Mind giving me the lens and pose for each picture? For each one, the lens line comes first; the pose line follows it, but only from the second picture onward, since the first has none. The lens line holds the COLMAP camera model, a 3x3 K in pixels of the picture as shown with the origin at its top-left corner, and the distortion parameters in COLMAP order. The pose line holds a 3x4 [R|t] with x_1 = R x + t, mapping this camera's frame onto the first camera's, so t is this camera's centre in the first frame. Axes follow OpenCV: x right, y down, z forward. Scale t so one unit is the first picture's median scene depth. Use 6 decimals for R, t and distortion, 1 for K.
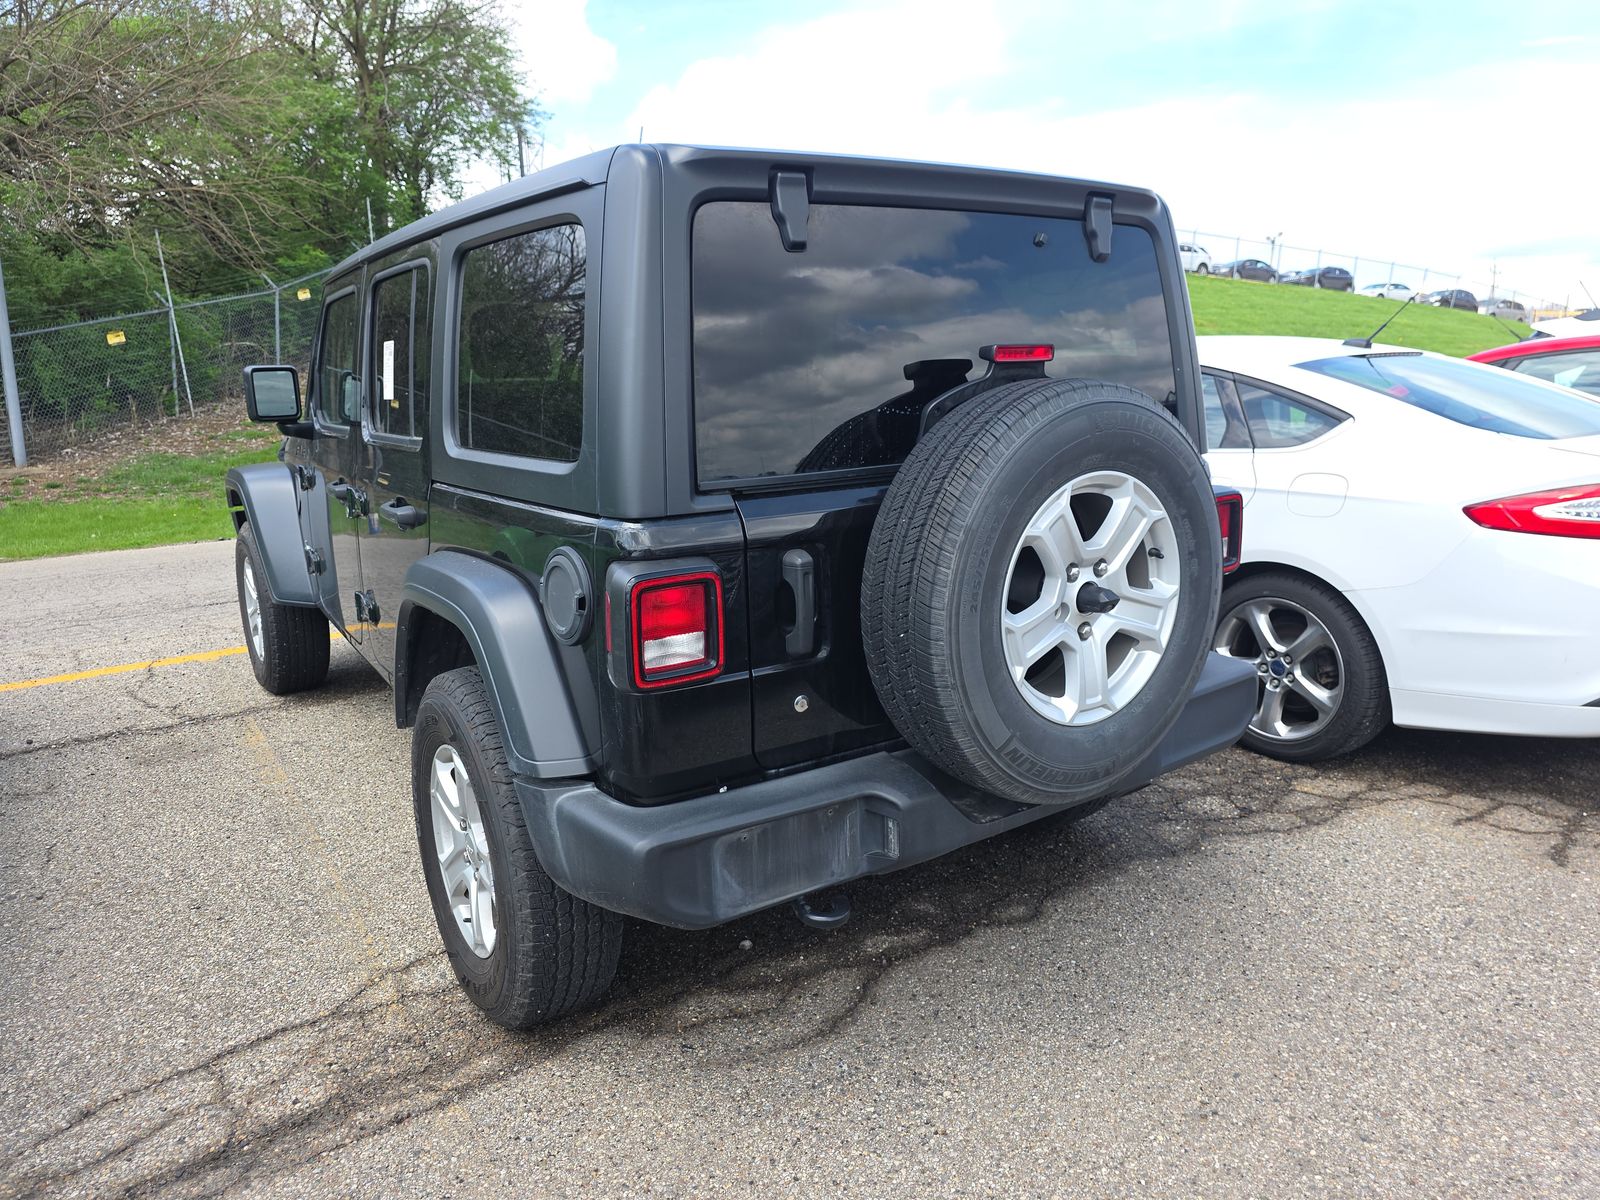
lens RADIAL K [[1079.4, 0, 795.6], [0, 1079.4, 583.4], [0, 0, 1]] dist [0.061656, -0.060923]
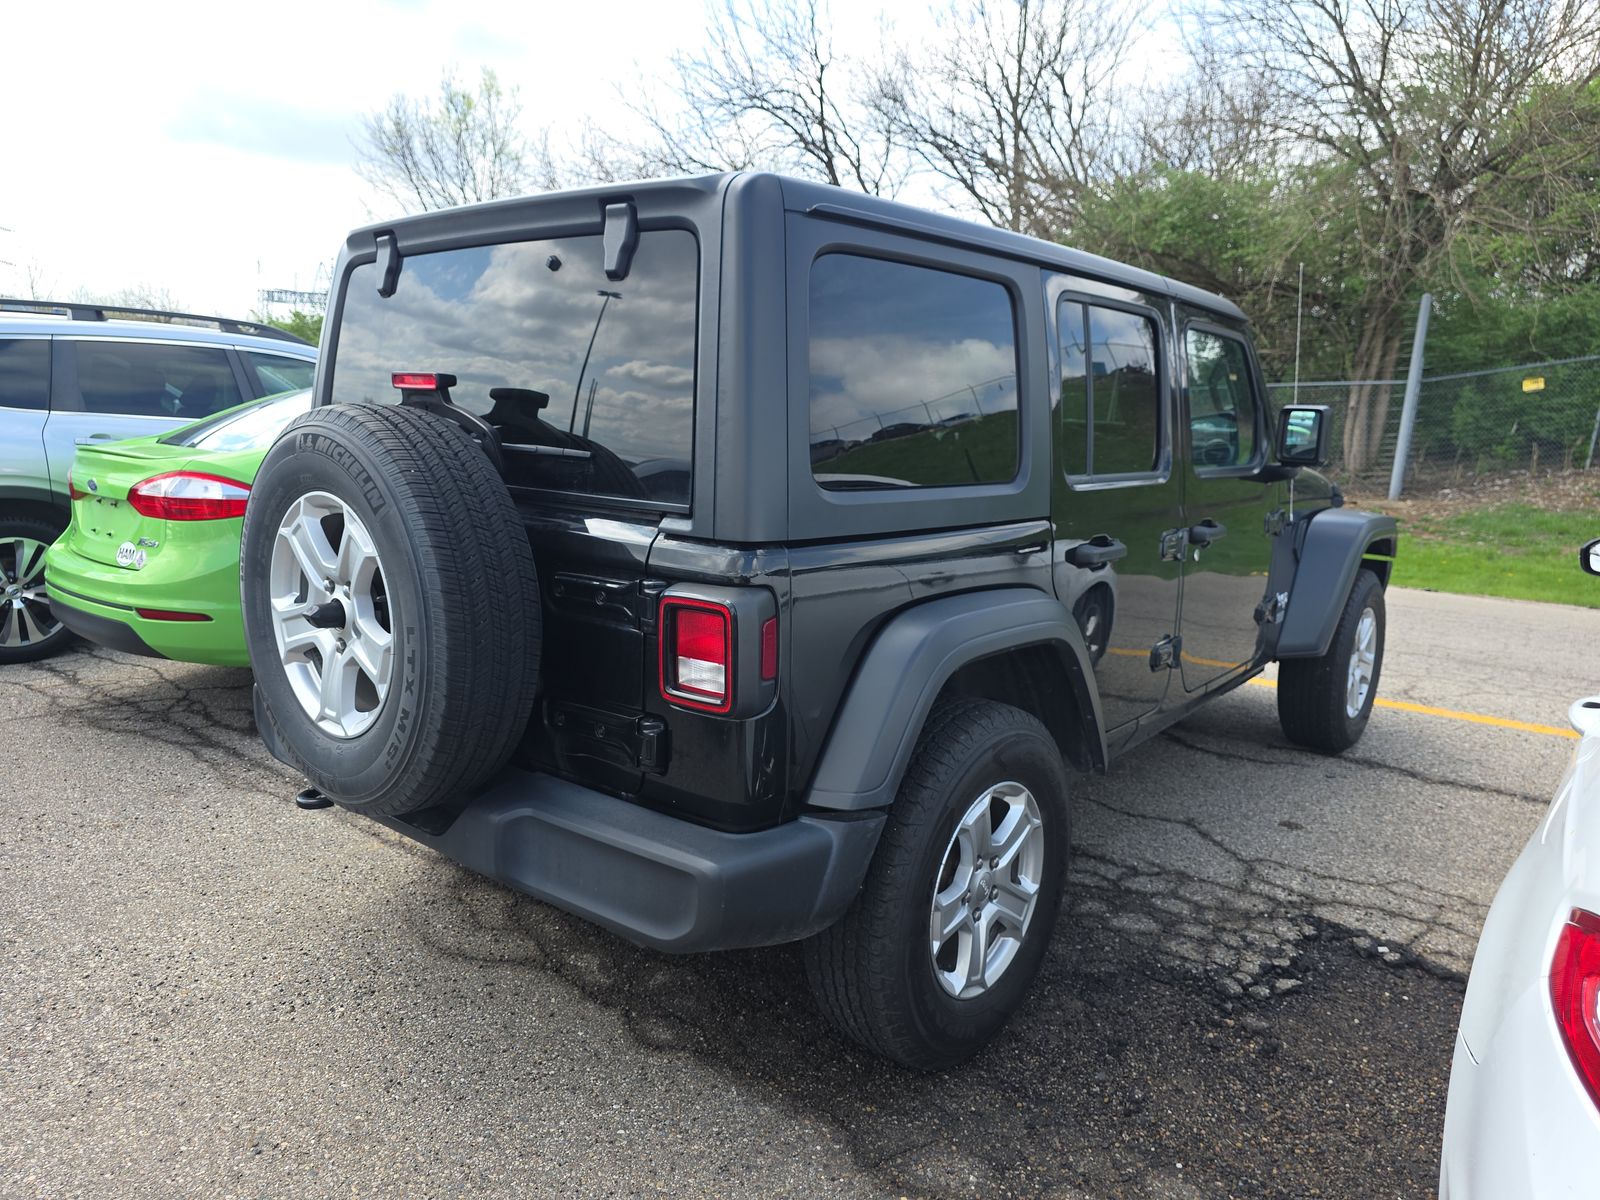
lens RADIAL K [[1073.1, 0, 795.6], [0, 1073.1, 599.1], [0, 0, 1]] dist [0.041135, -0.040597]
pose [[0.270213, 0.202920, -0.941174, 1.271645], [-0.227244, 0.963361, 0.142462, -0.231887], [0.935599, 0.175381, 0.306425, 1.021323]]
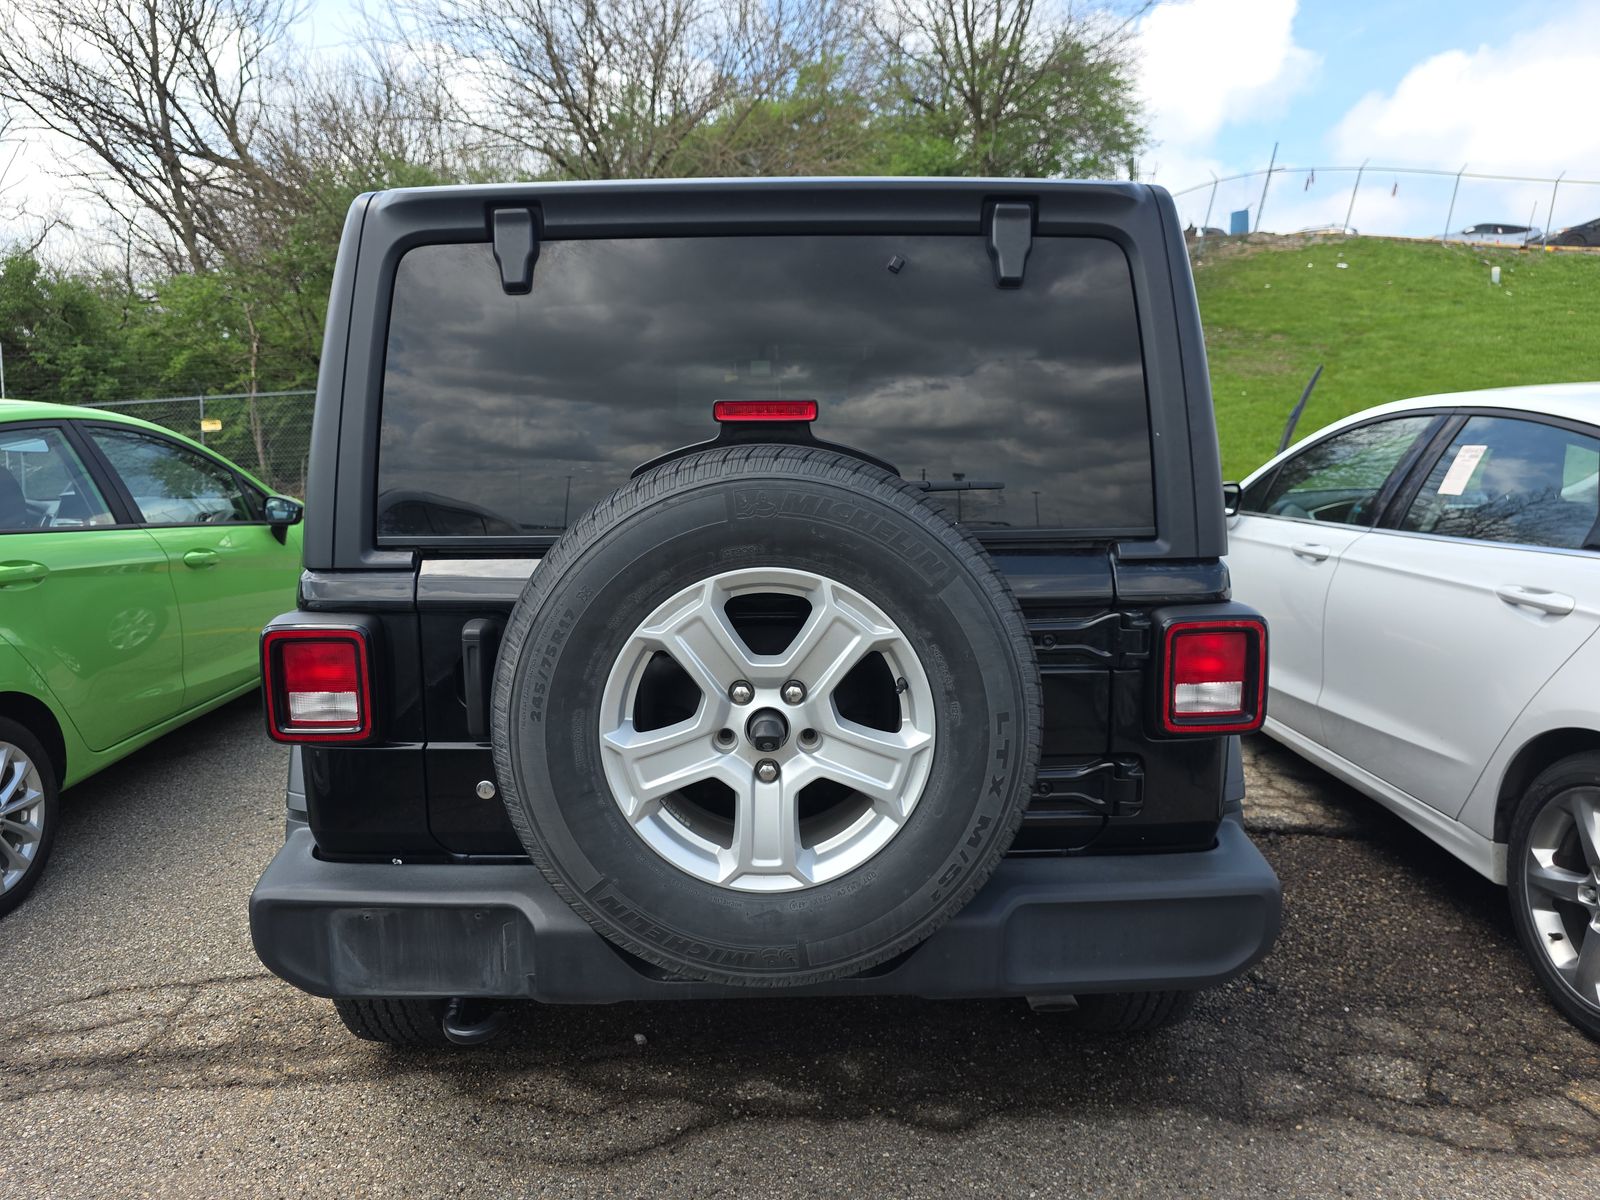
lens RADIAL K [[1082.7, 0, 763.7], [0, 1082.7, 594.2], [0, 0, 1]] dist [0.042719, -0.043194]
pose [[0.832914, 0.110978, -0.542161, 0.630250], [-0.122004, 0.992405, 0.015708, -0.087190], [0.539787, 0.053062, 0.840128, 0.327168]]
